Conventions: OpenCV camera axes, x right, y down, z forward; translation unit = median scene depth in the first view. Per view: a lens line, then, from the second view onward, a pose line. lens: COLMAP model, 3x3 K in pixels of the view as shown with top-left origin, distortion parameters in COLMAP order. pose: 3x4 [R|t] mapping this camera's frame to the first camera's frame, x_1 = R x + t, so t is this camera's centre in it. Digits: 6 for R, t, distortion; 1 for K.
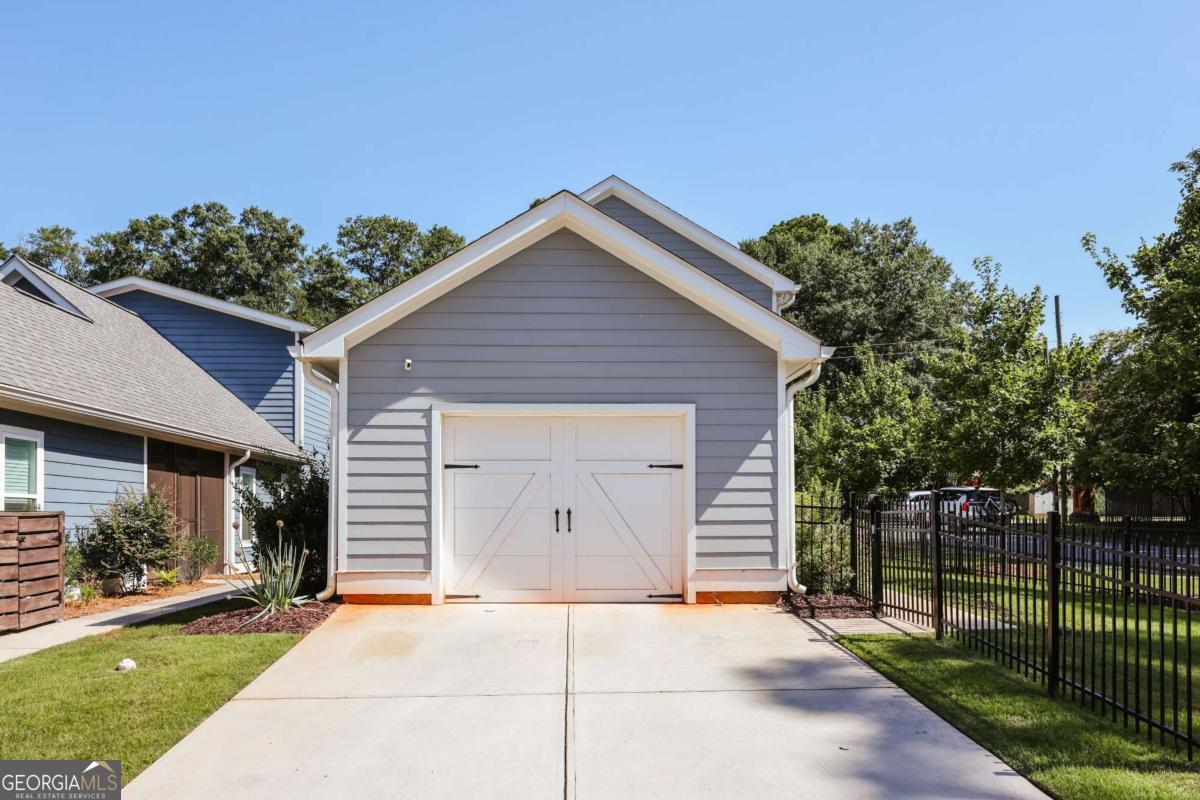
lens RADIAL K [[923.1, 0, 599.7], [0, 923.1, 510.5], [0, 0, 1]] dist [-0.003232, -0.005989]
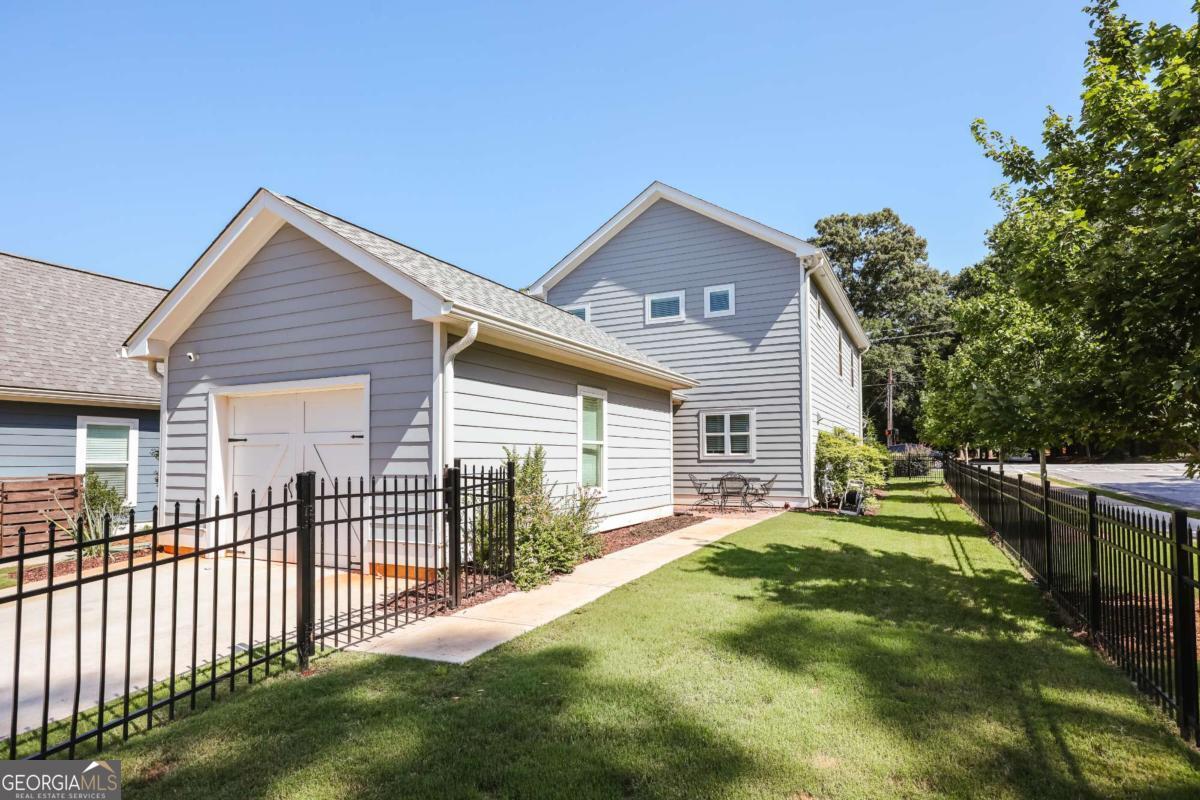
lens RADIAL K [[631.4, 0, 627.1], [0, 631.4, 432.4], [0, 0, 1]] dist [0.000191, 0.000478]
pose [[0.888283, -0.021515, -0.458791, 0.666045], [0.007554, 0.999451, -0.032244, -0.028011], [0.459234, 0.025176, 0.887959, 0.520520]]
